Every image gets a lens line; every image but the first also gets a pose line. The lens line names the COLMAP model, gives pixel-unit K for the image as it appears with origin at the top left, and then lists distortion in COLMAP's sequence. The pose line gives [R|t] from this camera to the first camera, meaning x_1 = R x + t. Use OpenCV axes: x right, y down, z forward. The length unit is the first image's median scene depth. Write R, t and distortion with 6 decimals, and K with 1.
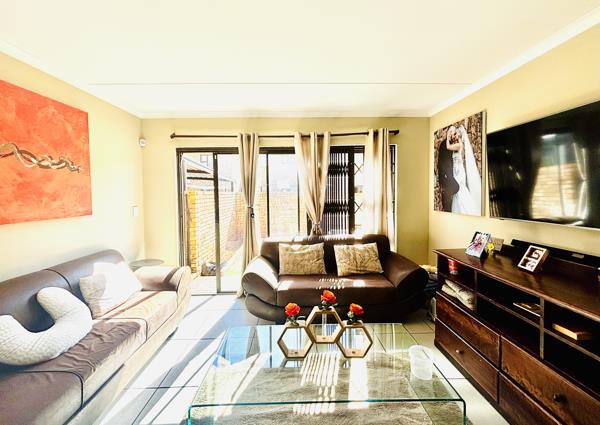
lens RADIAL K [[248.7, 0, 292.5], [0, 248.7, 198.0], [0, 0, 1]] dist [0.002094, 0.000041]
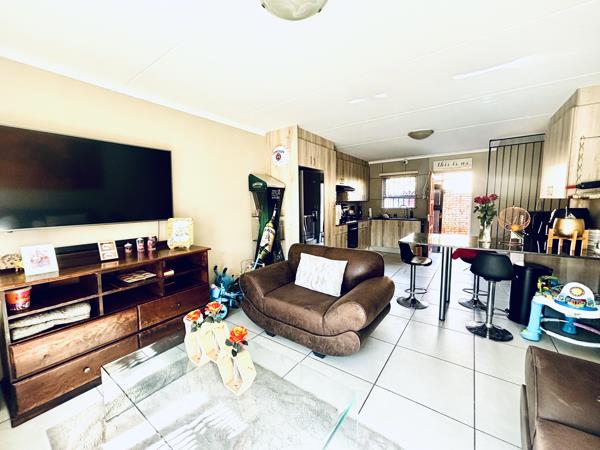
lens RADIAL K [[242.9, 0, 299.8], [0, 242.9, 224.4], [0, 0, 1]] dist [0.000138, -0.000920]
pose [[-0.818287, -0.042037, 0.573270, -0.283206], [0.023946, 0.993964, 0.107066, -0.000929], [-0.574310, 0.101338, -0.812341, 0.720092]]
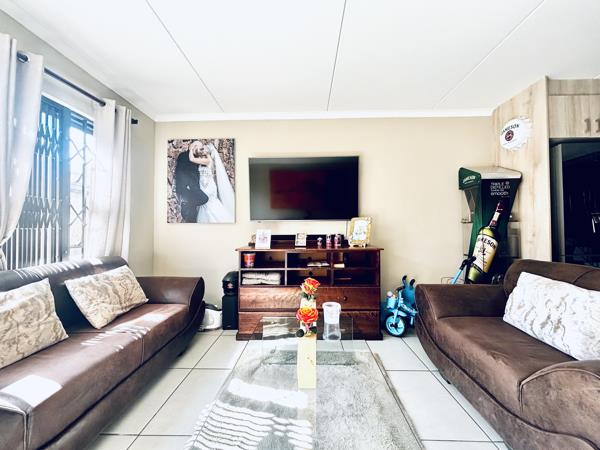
lens RADIAL K [[242.9, 0, 300.2], [0, 242.9, 226.2], [0, 0, 1]] dist [0.000138, -0.000920]
pose [[0.032591, 0.024655, 0.999165, -0.328556], [0.022443, 0.999426, -0.025393, 0.097918], [-0.999217, 0.023252, 0.032019, 0.479604]]
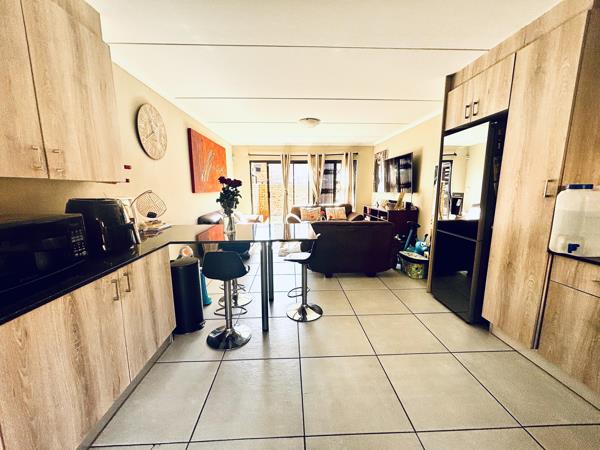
lens RADIAL K [[242.9, 0, 300.1], [0, 242.9, 228.2], [0, 0, 1]] dist [0.000138, -0.000920]
pose [[0.998342, -0.001295, 0.057552, -0.172178], [-0.006690, 0.990362, 0.138339, 0.071310], [-0.057176, -0.138495, 0.988711, -1.073570]]
